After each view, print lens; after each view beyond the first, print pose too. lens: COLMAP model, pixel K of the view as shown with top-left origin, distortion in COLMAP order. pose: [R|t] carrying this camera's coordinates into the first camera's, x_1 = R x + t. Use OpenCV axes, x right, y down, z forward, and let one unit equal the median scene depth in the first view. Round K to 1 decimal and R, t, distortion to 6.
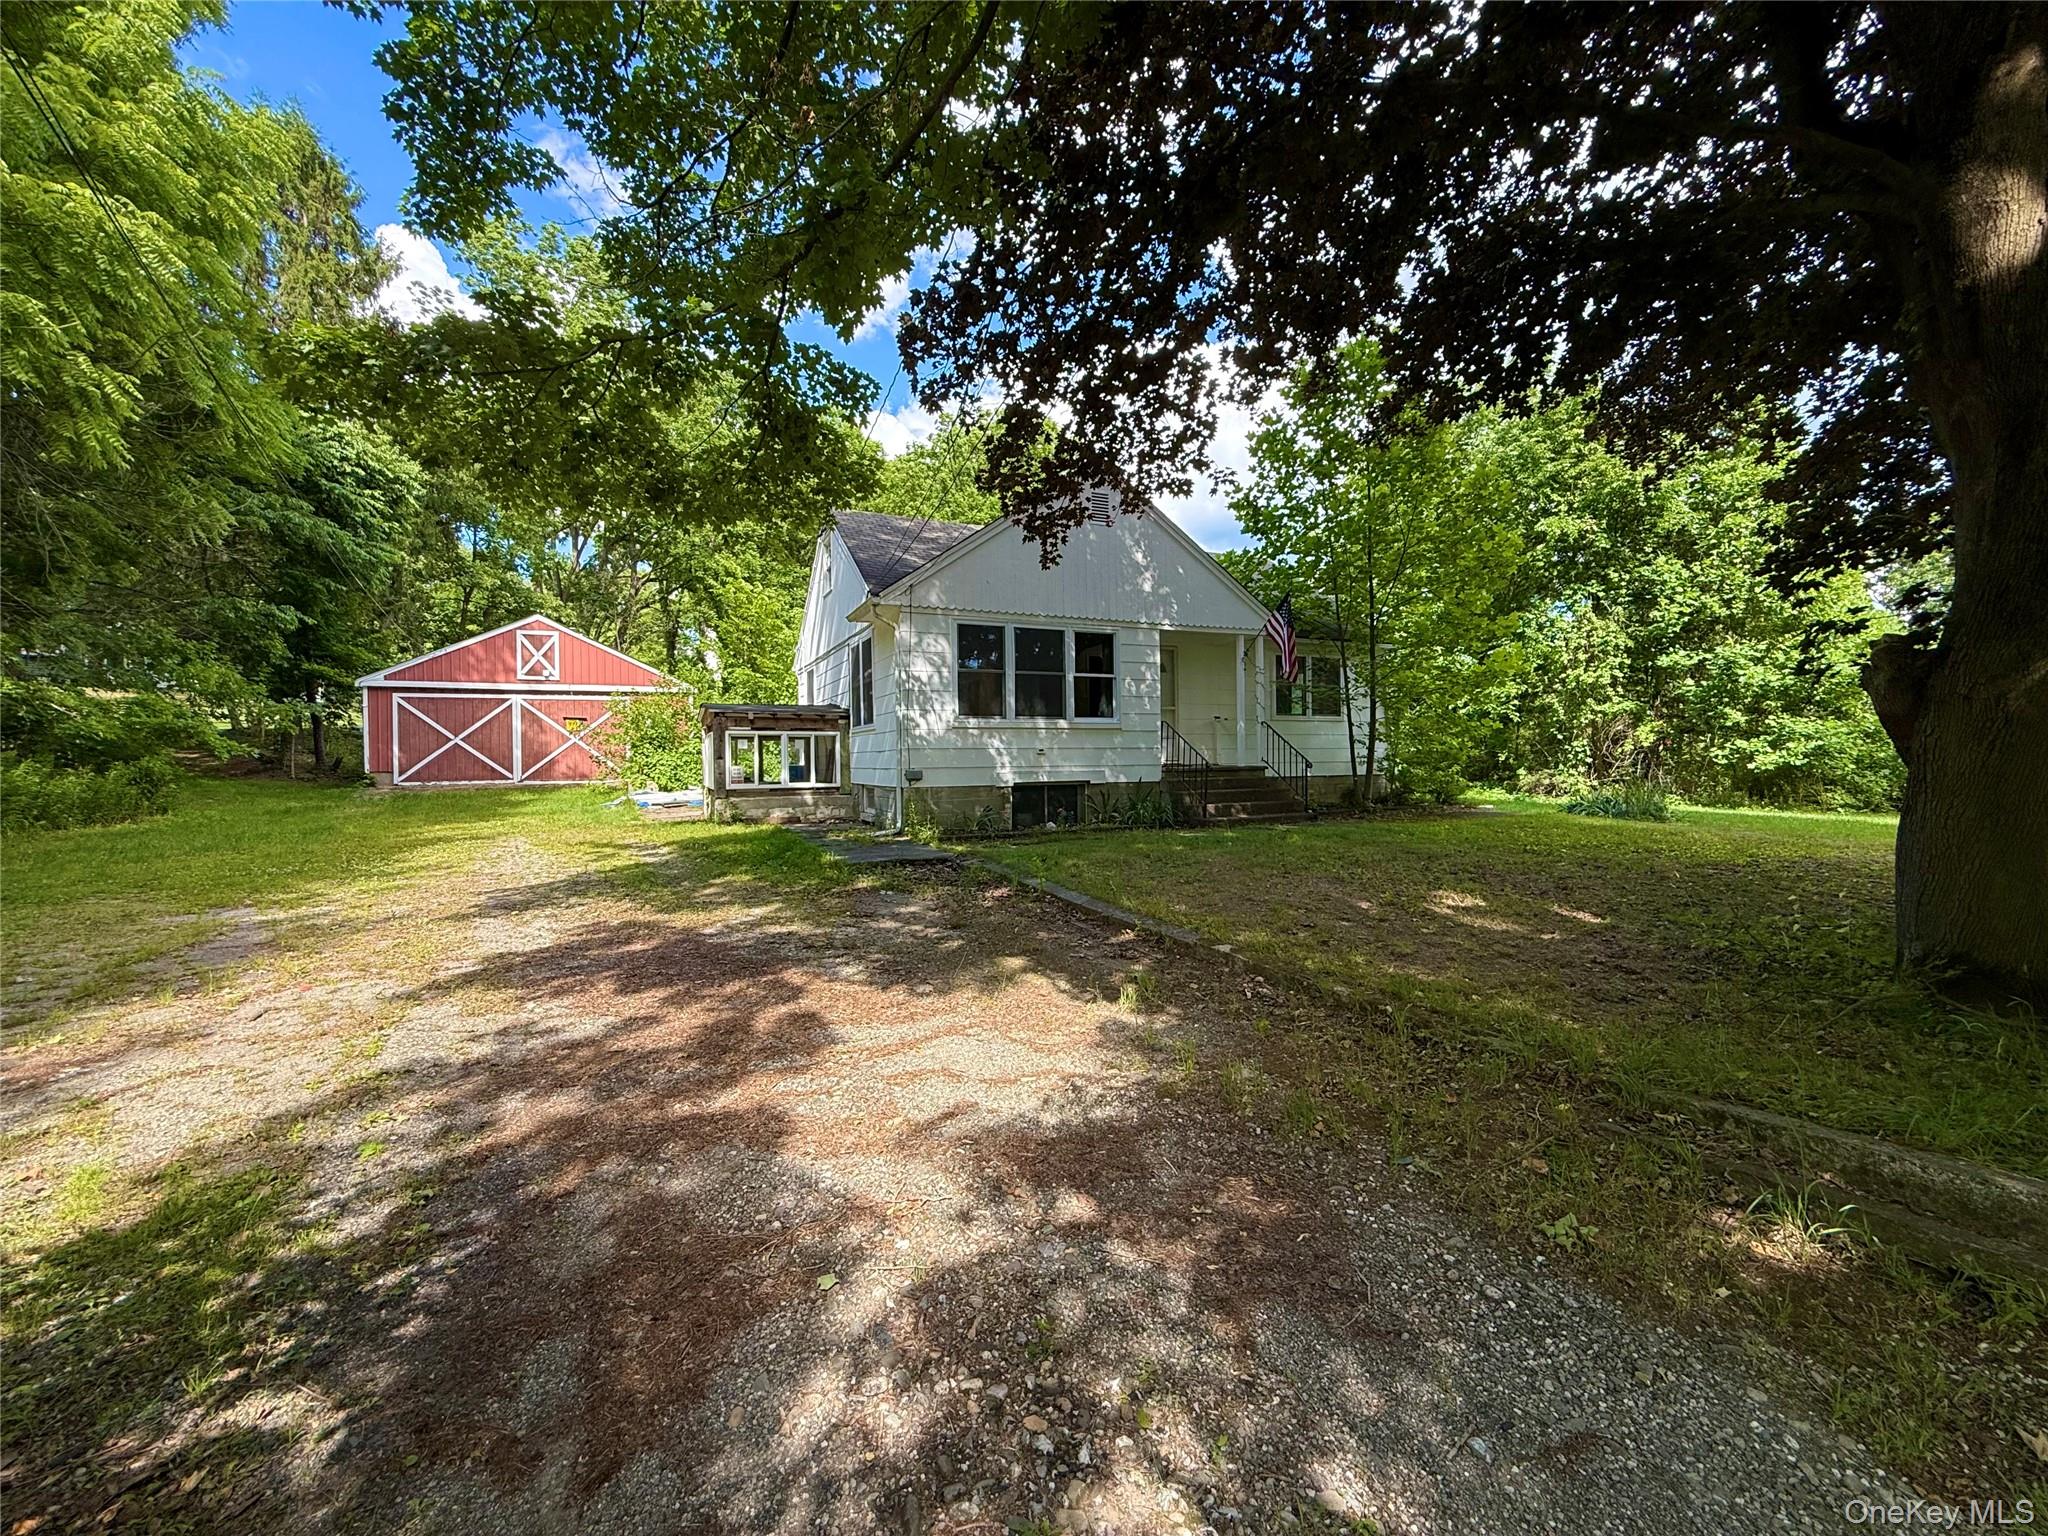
lens RADIAL K [[817.0, 0, 1026.8], [0, 817.0, 771.7], [0, 0, 1]] dist [0.000369, 0.000688]
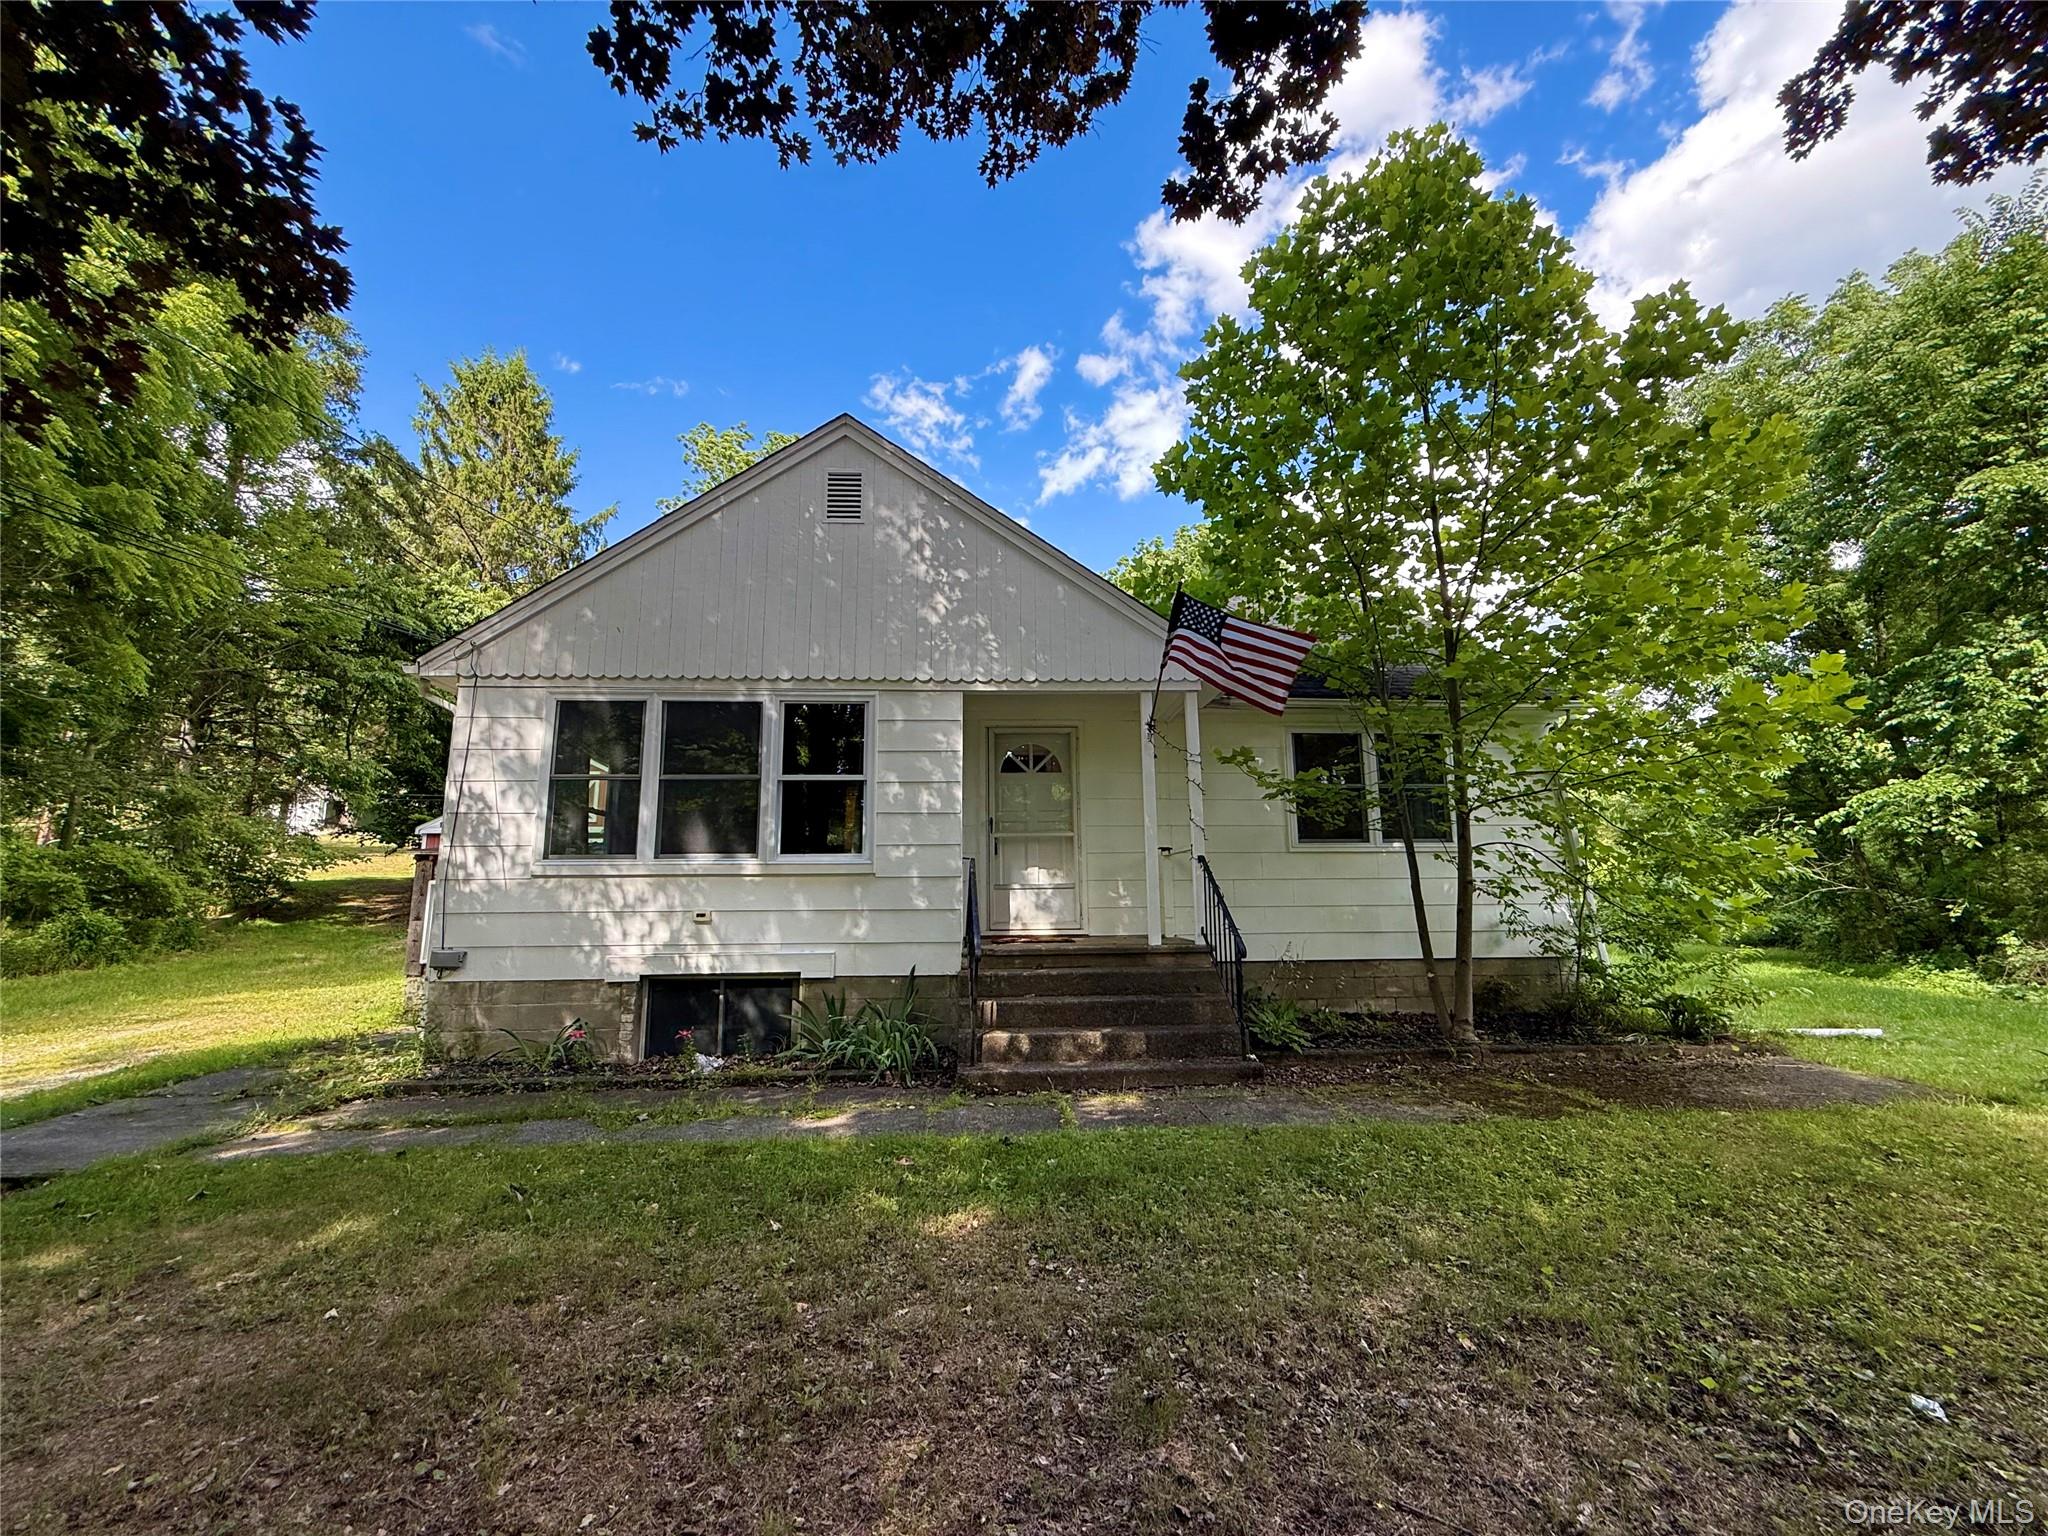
lens RADIAL K [[817.0, 0, 1017.5], [0, 817.0, 774.9], [0, 0, 1]] dist [0.000369, 0.000688]
pose [[0.932651, -0.050829, -0.357181, 0.395349], [-0.007659, 0.987013, -0.160456, -0.030492], [0.360698, 0.152385, 0.920150, 0.520464]]
